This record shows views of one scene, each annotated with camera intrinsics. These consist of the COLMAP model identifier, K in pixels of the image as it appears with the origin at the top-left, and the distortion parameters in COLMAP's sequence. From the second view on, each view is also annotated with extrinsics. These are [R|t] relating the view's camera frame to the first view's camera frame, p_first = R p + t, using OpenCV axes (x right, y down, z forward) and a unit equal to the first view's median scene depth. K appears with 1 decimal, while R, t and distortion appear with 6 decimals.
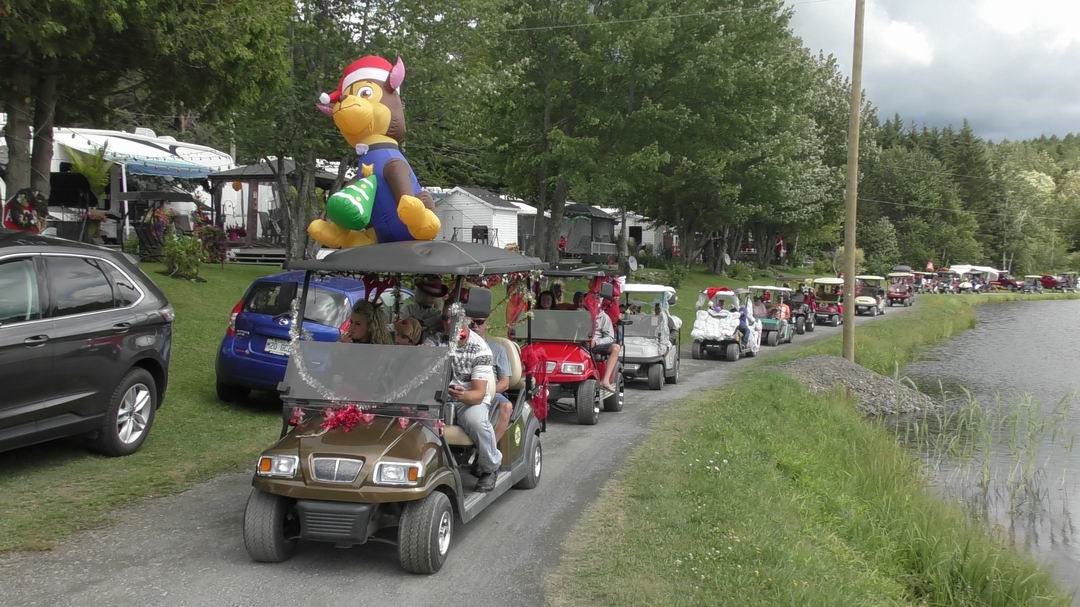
lens RADIAL K [[1141.1, 0, 546.8], [0, 1141.1, 299.8], [0, 0, 1]] dist [0.065384, 0.013249]
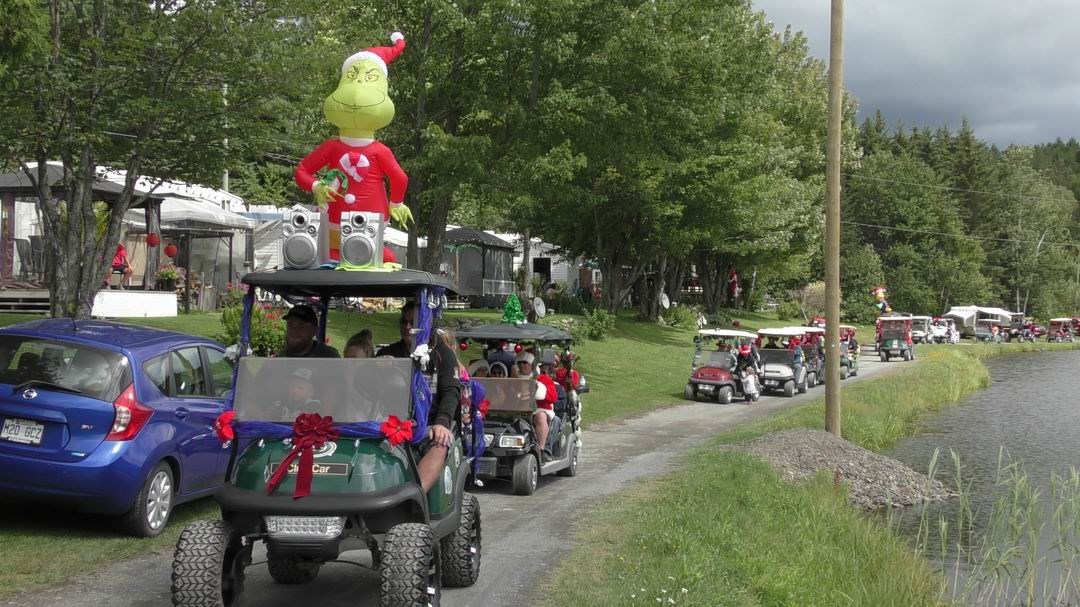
lens RADIAL K [[1525.2, 0, 540.0], [0, 1525.2, 303.5], [0, 0, 1]] dist [0.008979, 0.141979]
pose [[0.997018, -0.009080, 0.076629, 0.000933], [0.011794, 0.999316, -0.035043, 0.000558], [-0.076258, 0.035842, 0.996444, 0.038632]]
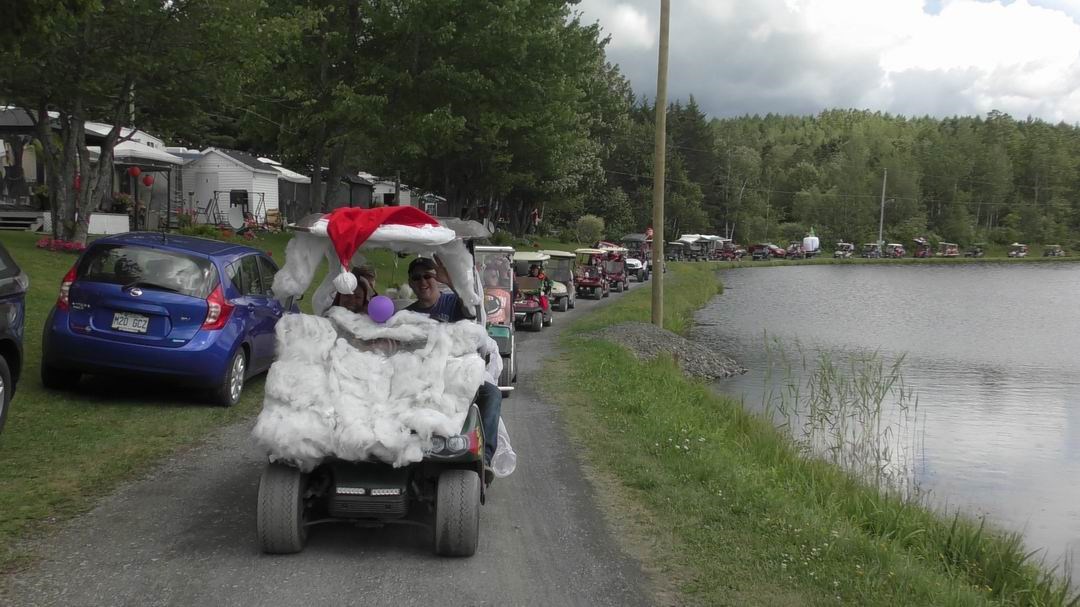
lens RADIAL K [[1141.1, 0, 546.8], [0, 1141.1, 299.8], [0, 0, 1]] dist [0.065384, 0.013249]
pose [[0.972001, -0.013164, 0.234606, -0.070265], [0.006949, 0.999603, 0.027296, 0.002128], [-0.234872, -0.024902, 0.971707, 0.061785]]
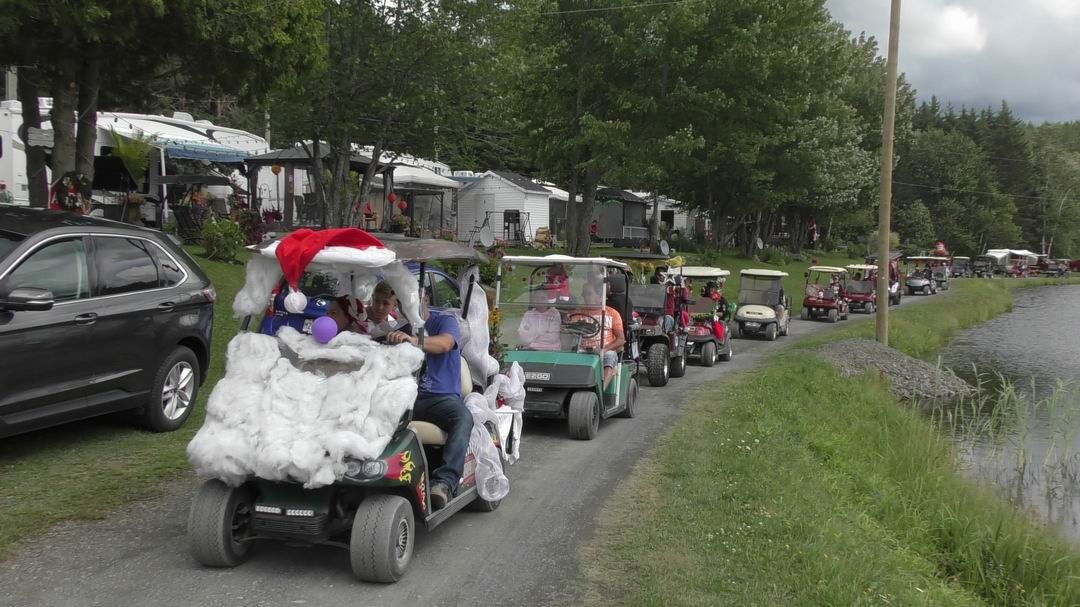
lens RADIAL K [[1139.6, 0, 543.6], [0, 1139.6, 302.2], [0, 0, 1]] dist [0.079239, 0.008868]
pose [[0.999544, 0.002110, -0.030113, -0.000777], [-0.001634, 0.999873, 0.015832, 0.001269], [0.030143, -0.015775, 0.999421, -0.005172]]
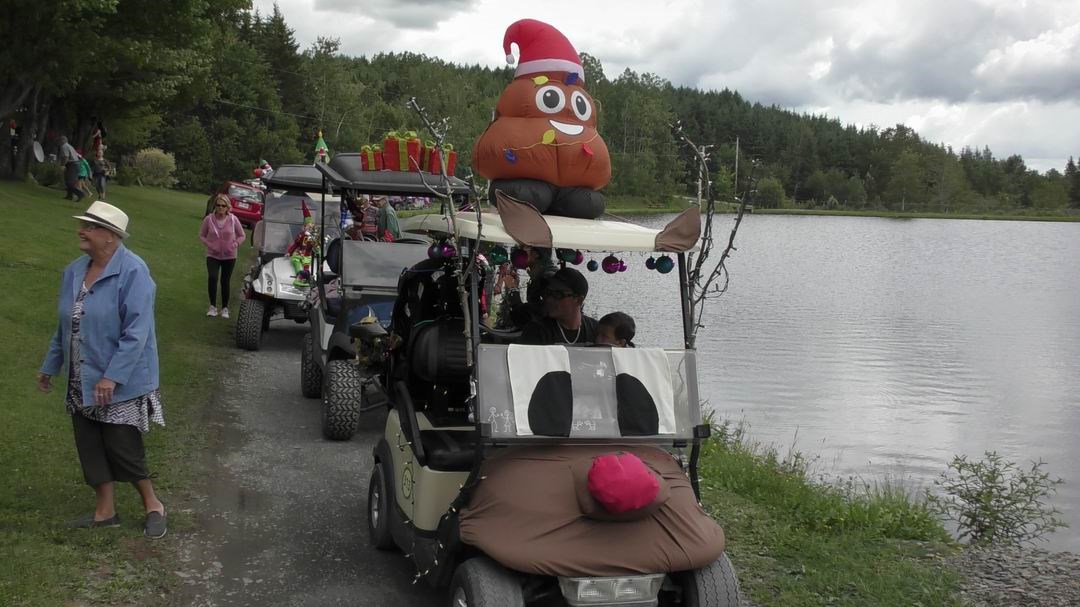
lens RADIAL K [[1141.1, 0, 546.8], [0, 1141.1, 299.8], [0, 0, 1]] dist [0.065384, 0.013249]
pose [[0.797625, -0.045868, 0.601407, 0.024517], [0.002862, 0.997381, 0.072273, -0.008007], [-0.603147, -0.055925, 0.795667, 0.951920]]
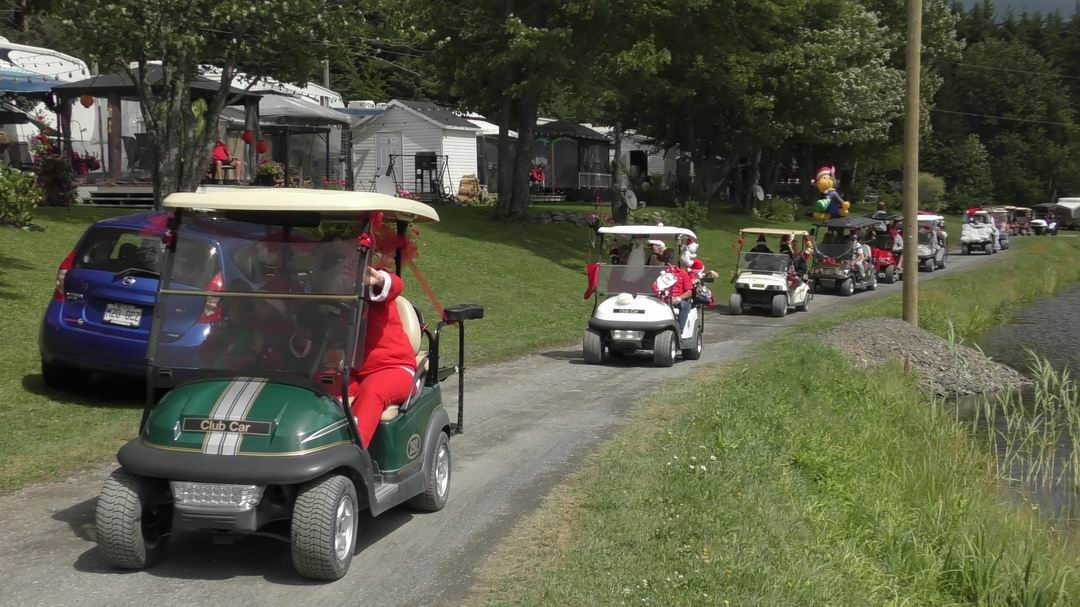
lens RADIAL K [[1525.2, 0, 540.0], [0, 1525.2, 303.5], [0, 0, 1]] dist [0.008979, 0.141979]
pose [[0.999874, -0.014112, 0.007308, 0.015021], [0.013855, 0.999322, 0.034116, 0.002063], [-0.007784, -0.034011, 0.999391, 0.004379]]
